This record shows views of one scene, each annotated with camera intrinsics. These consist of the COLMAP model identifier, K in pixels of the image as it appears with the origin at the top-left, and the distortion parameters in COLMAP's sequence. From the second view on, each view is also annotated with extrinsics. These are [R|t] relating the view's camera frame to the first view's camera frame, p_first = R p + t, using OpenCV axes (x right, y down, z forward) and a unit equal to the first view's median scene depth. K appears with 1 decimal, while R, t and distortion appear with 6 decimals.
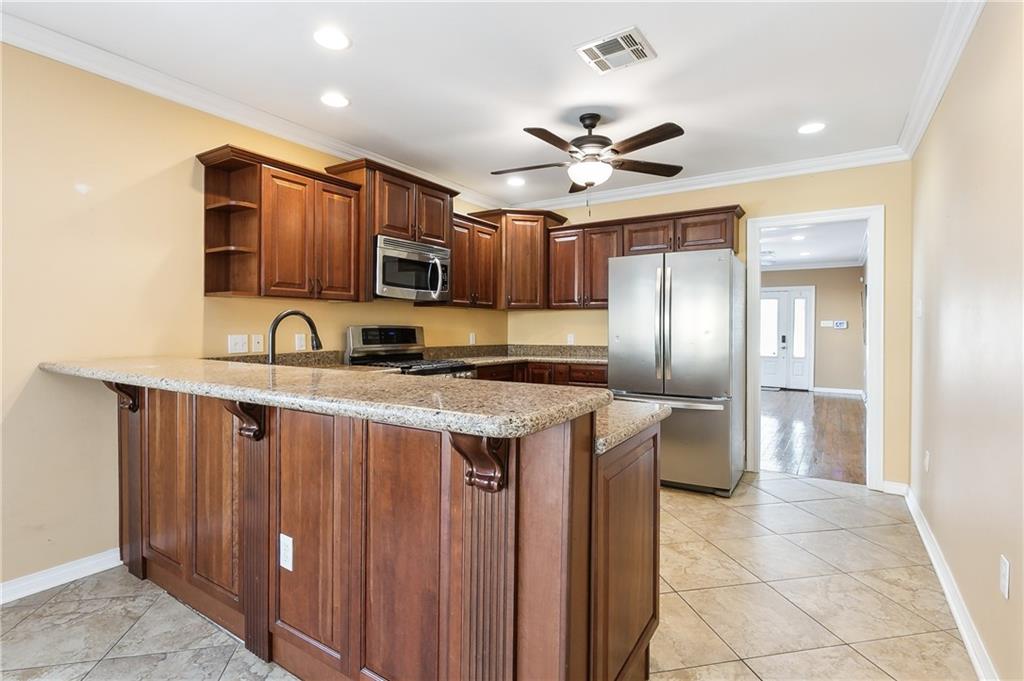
lens RADIAL K [[477.3, 0, 518.7], [0, 477.3, 331.7], [0, 0, 1]] dist [0.008898, -0.000501]
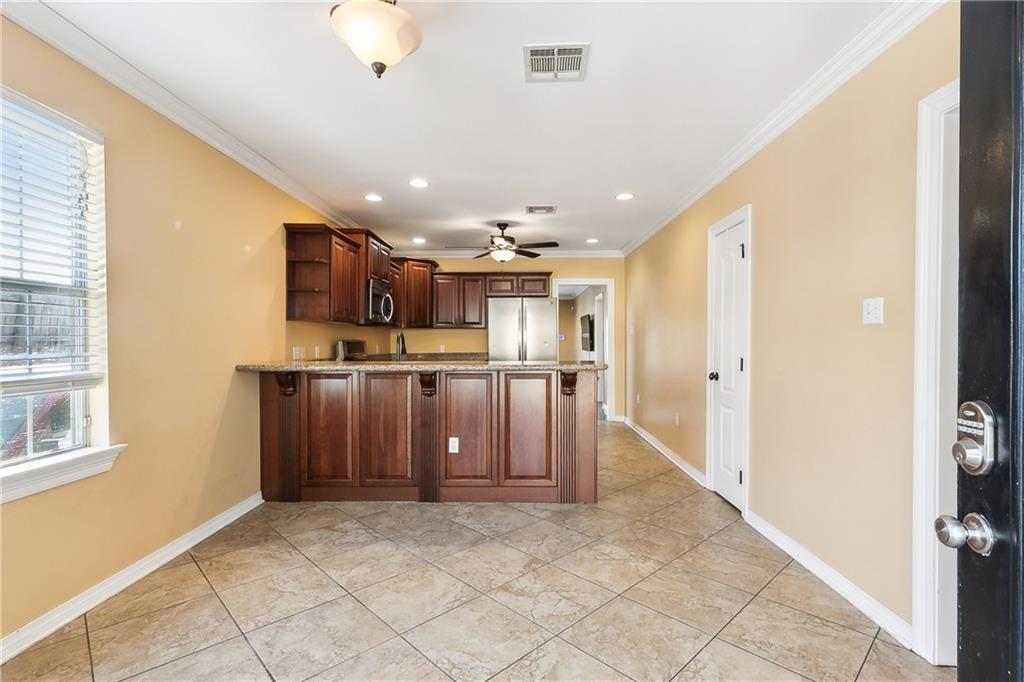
lens RADIAL K [[477.3, 0, 511.3], [0, 477.3, 341.8], [0, 0, 1]] dist [0.008898, -0.000501]
pose [[0.845369, -0.006662, 0.534142, -0.617679], [0.010775, 0.999931, -0.004581, 0.003244], [-0.534075, 0.009628, 0.845382, -0.419827]]
